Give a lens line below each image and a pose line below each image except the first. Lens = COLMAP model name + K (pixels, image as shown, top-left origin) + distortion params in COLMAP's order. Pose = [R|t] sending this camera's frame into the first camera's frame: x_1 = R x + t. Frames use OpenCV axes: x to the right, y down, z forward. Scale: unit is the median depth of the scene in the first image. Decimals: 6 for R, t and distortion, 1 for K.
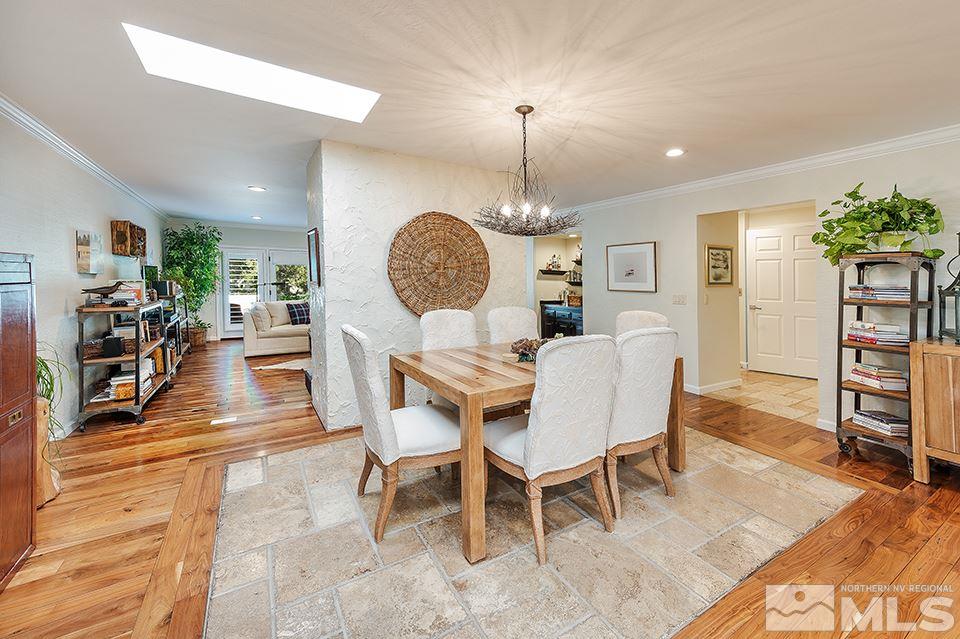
lens RADIAL K [[393.2, 0, 480.2], [0, 393.2, 276.3], [0, 0, 1]] dist [0.017396, -0.000091]
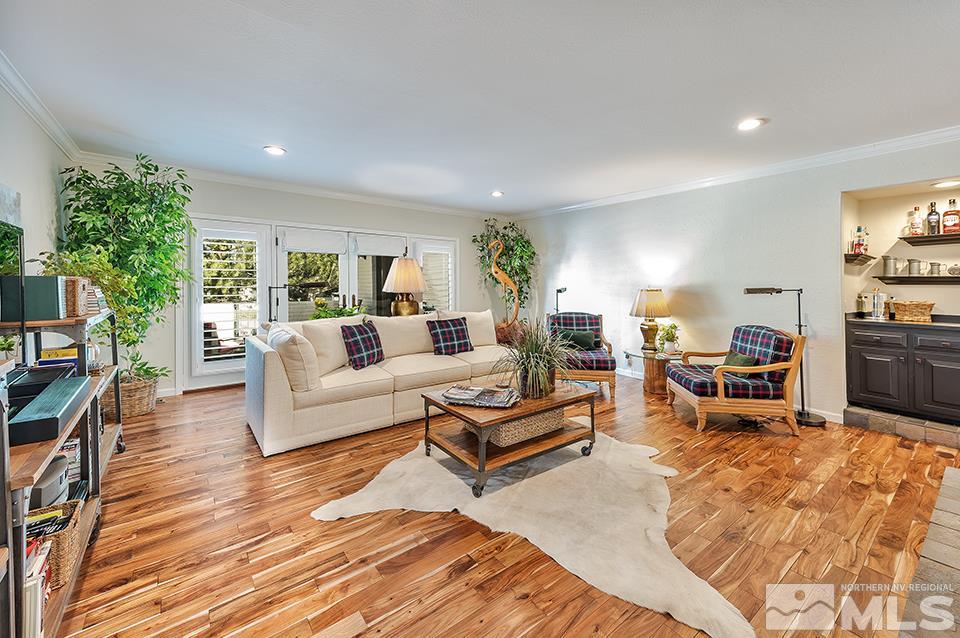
lens RADIAL K [[388.4, 0, 481.5], [0, 388.4, 268.9], [0, 0, 1]] dist [0.003010, 0.000460]
pose [[0.991423, -0.003314, 0.130651, -0.374872], [0.006800, 0.999632, -0.026247, 0.013149], [-0.130516, 0.026910, 0.991081, 0.492787]]
